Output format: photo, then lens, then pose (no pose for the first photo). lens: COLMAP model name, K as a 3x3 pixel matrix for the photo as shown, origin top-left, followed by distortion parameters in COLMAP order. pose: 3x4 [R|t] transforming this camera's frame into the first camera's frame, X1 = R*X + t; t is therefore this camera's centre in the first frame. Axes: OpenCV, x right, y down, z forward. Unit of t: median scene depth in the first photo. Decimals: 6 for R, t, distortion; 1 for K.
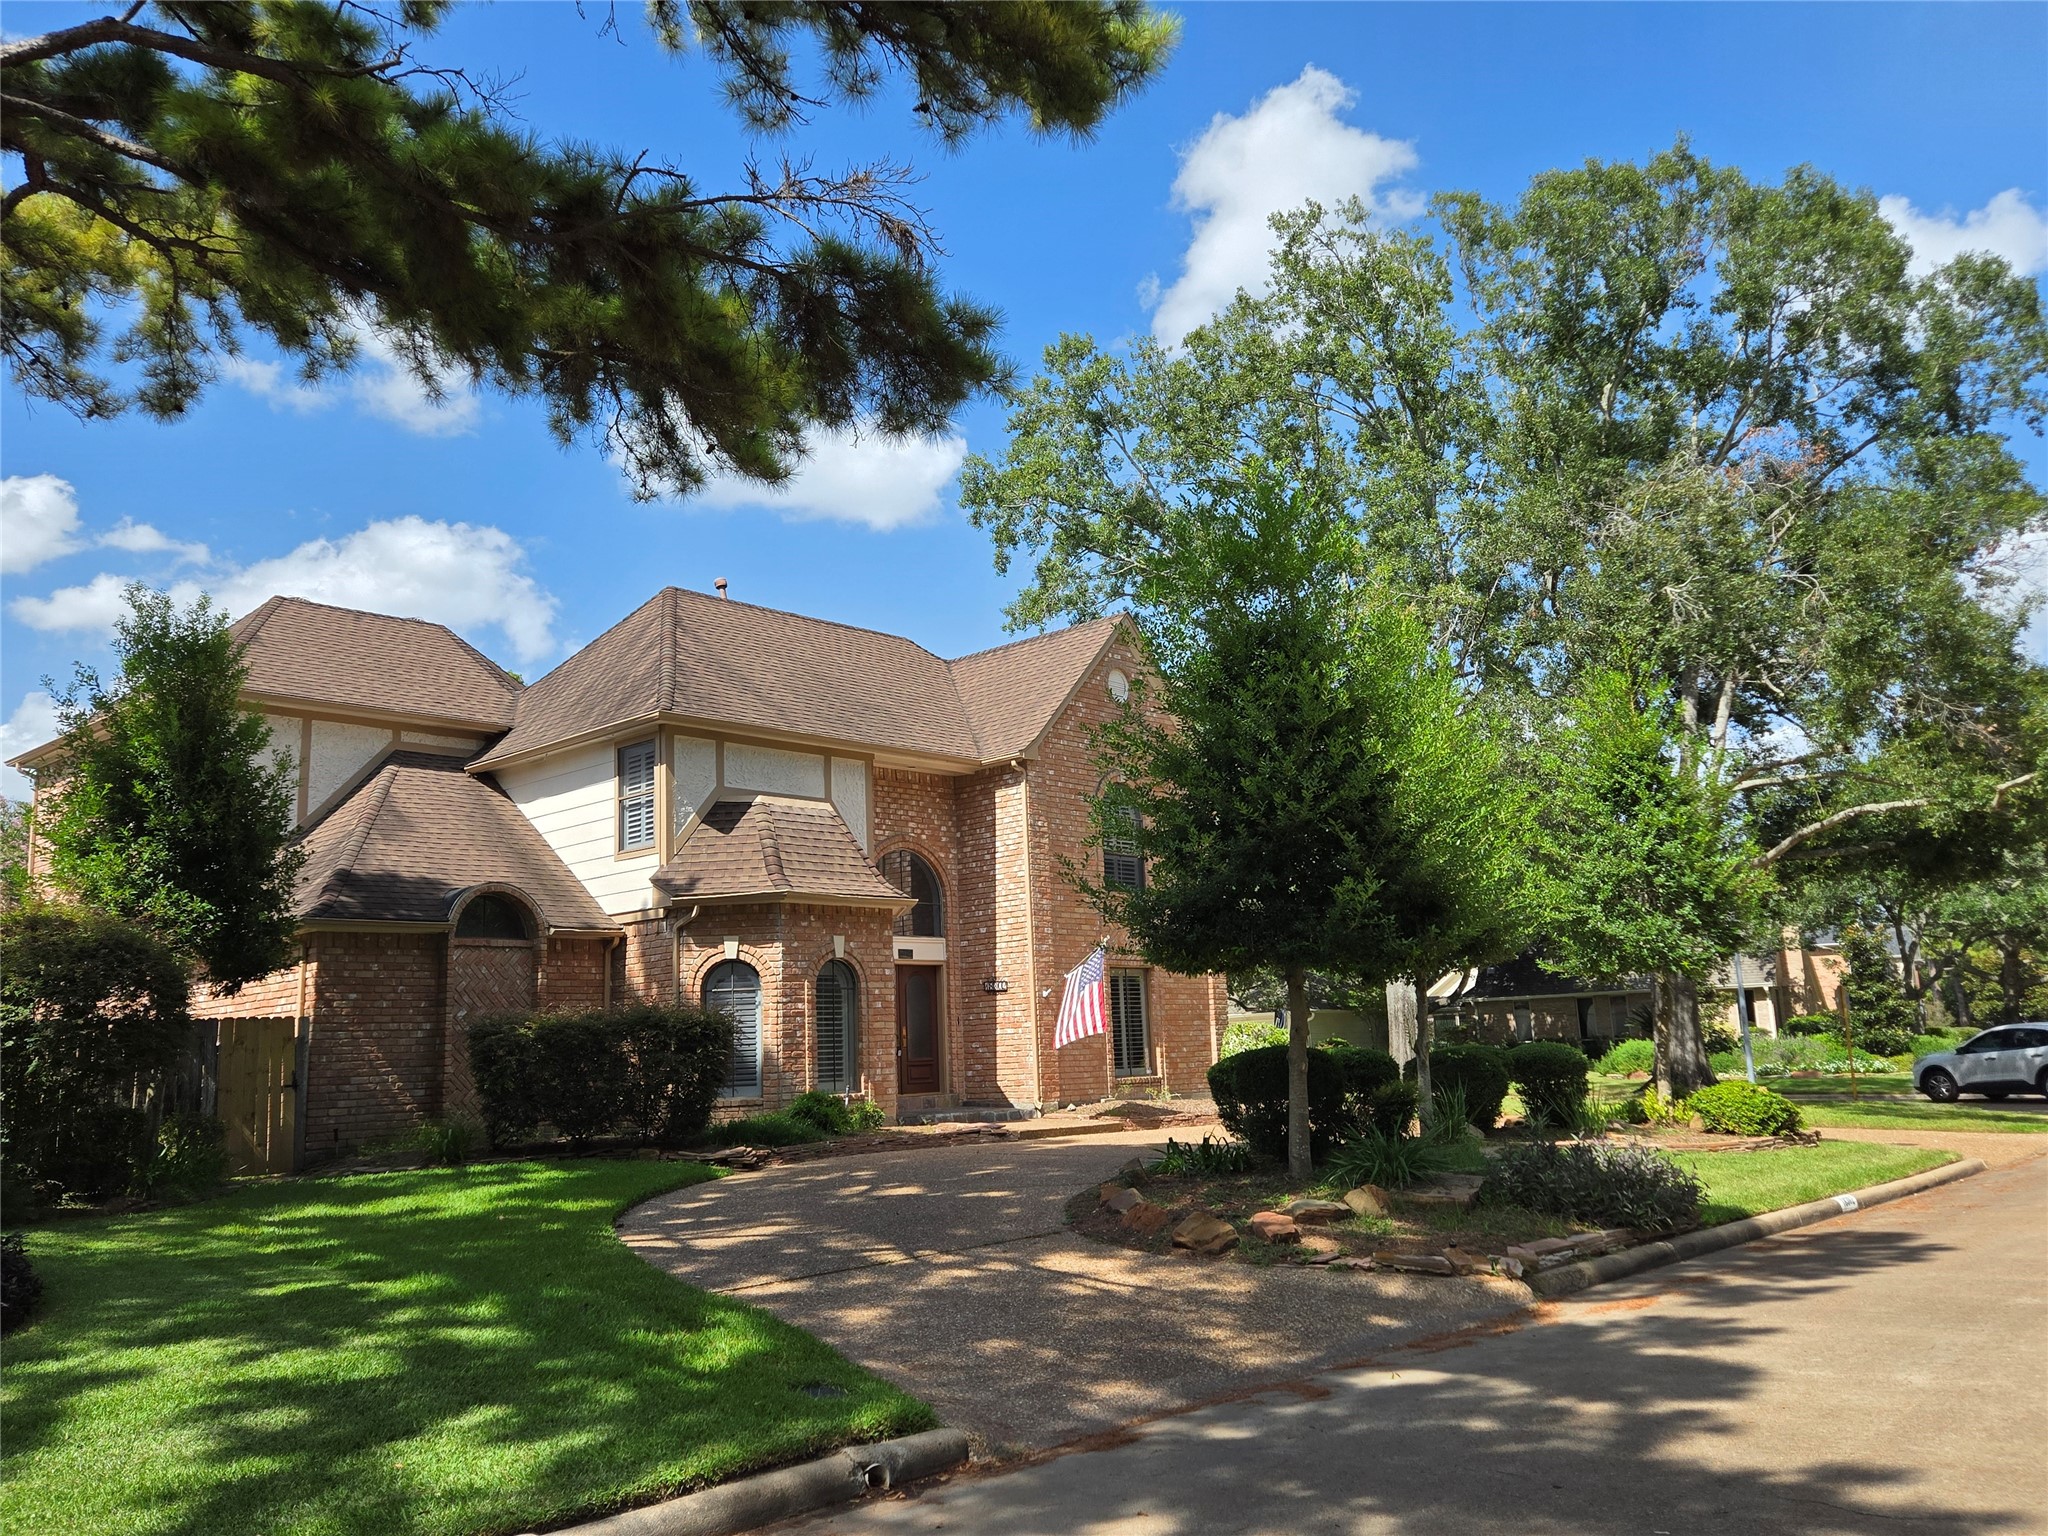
lens RADIAL K [[1658.6, 0, 1024.0], [0, 1658.6, 768.0], [0, 0, 1]] dist [0.001727, 0.003623]
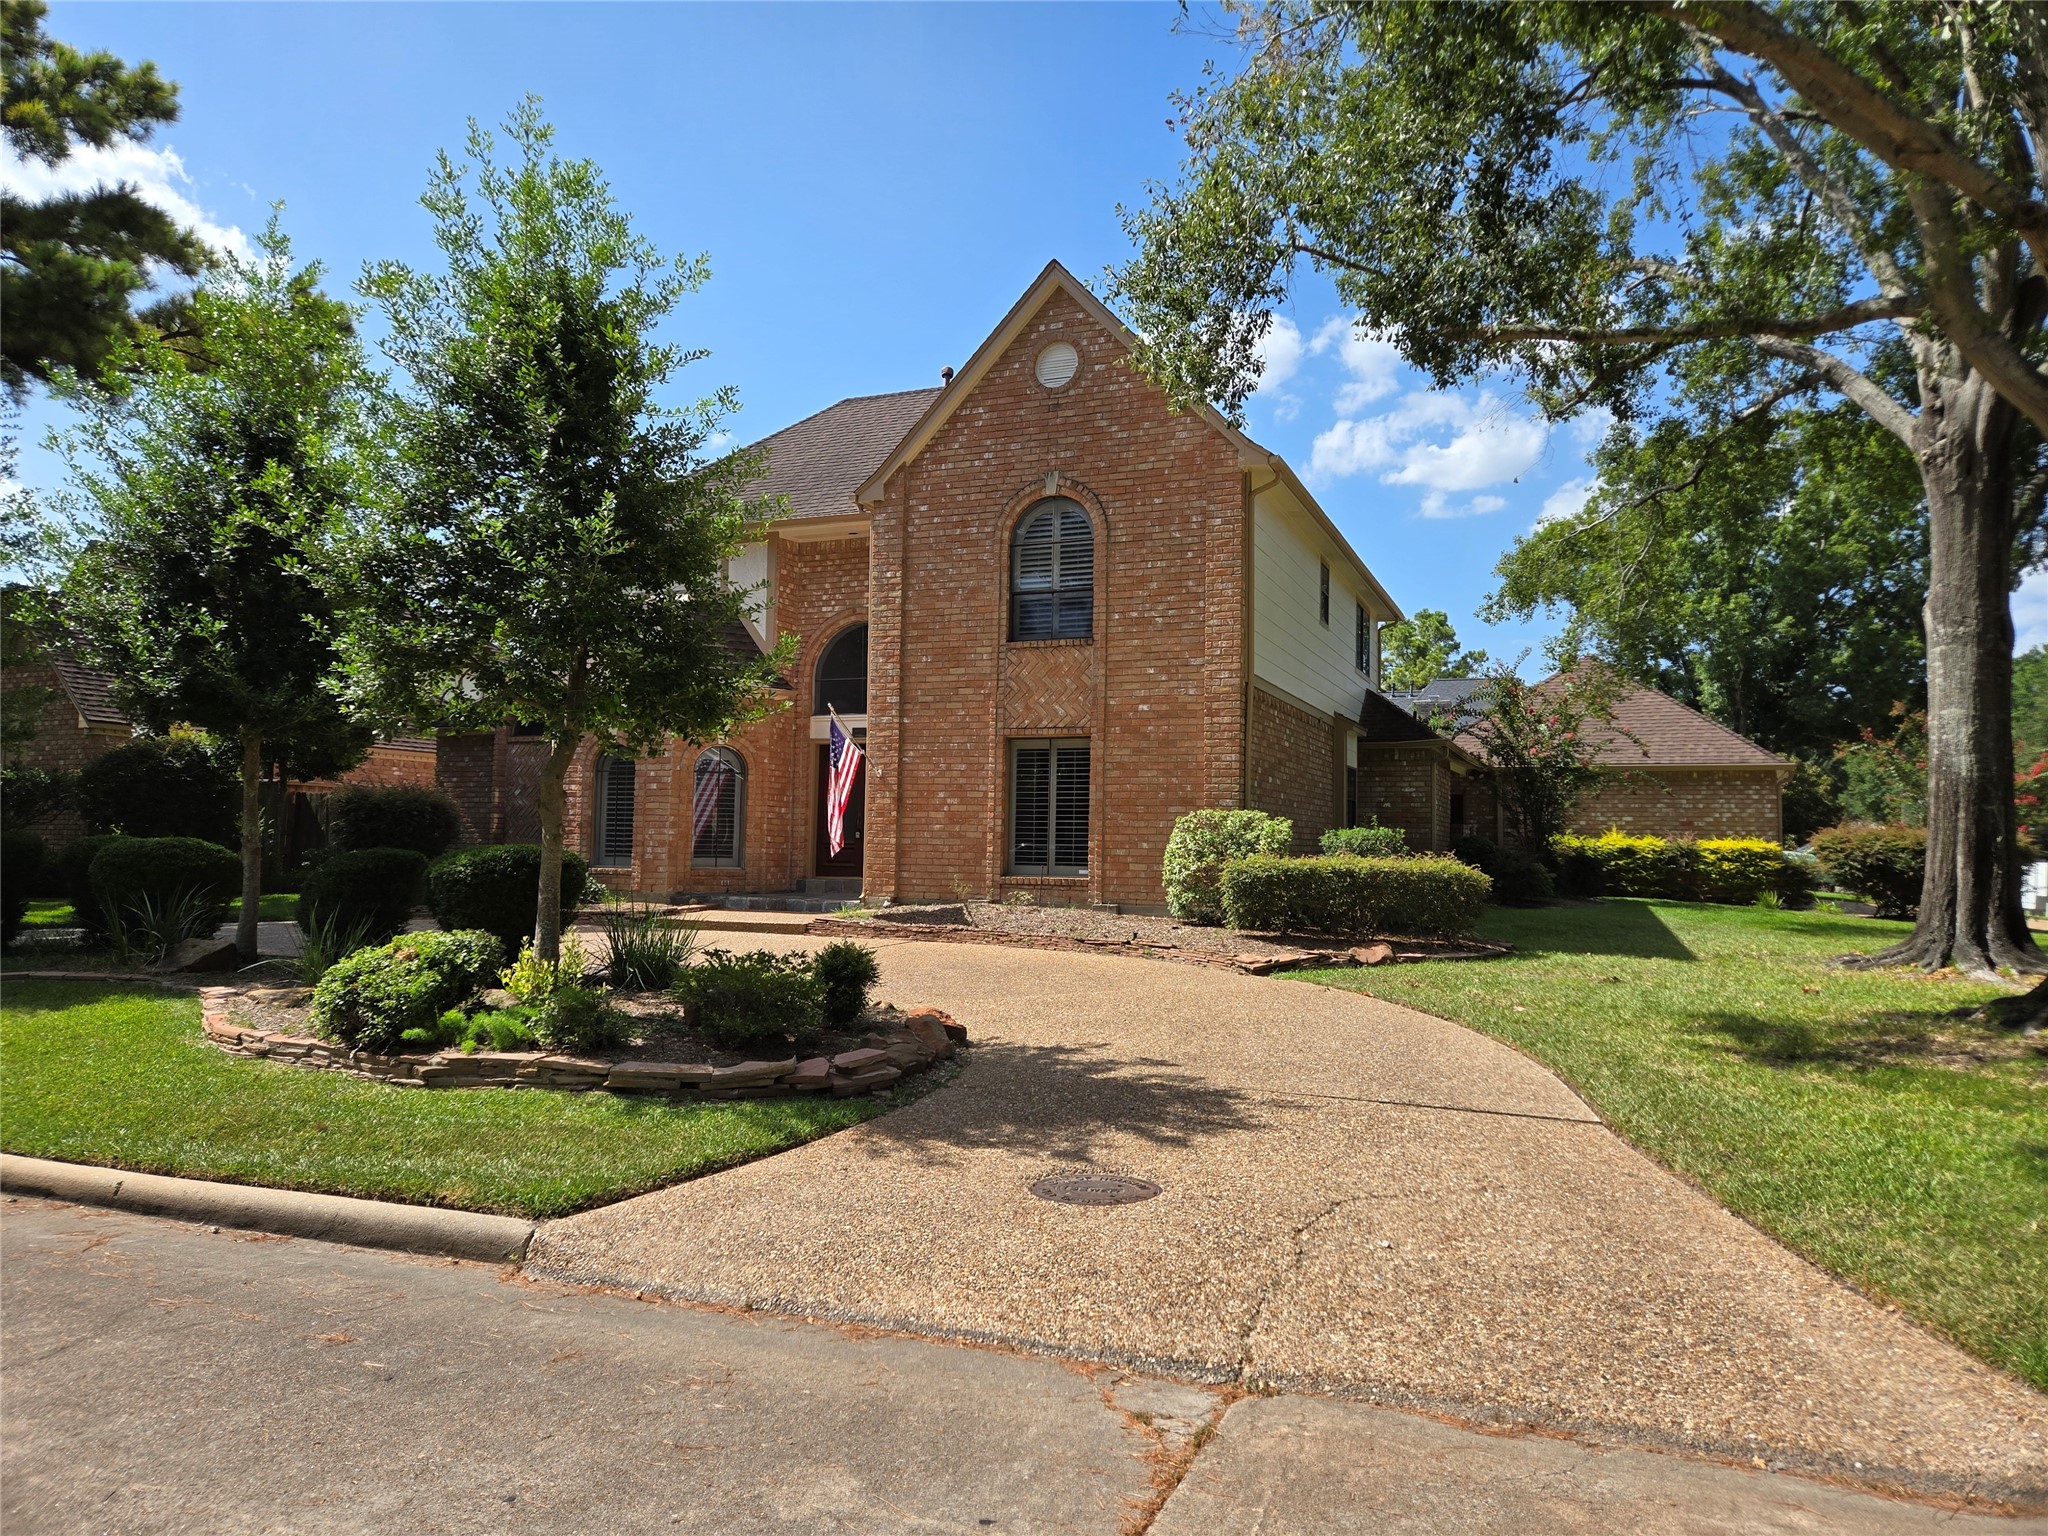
lens RADIAL K [[1658.6, 0, 1024.0], [0, 1658.6, 768.0], [0, 0, 1]] dist [0.001727, 0.003623]
pose [[0.309421, -0.014690, -0.950812, 0.984820], [0.134751, 0.990468, 0.028550, 0.135821], [0.941329, -0.136957, 0.308451, 0.917468]]
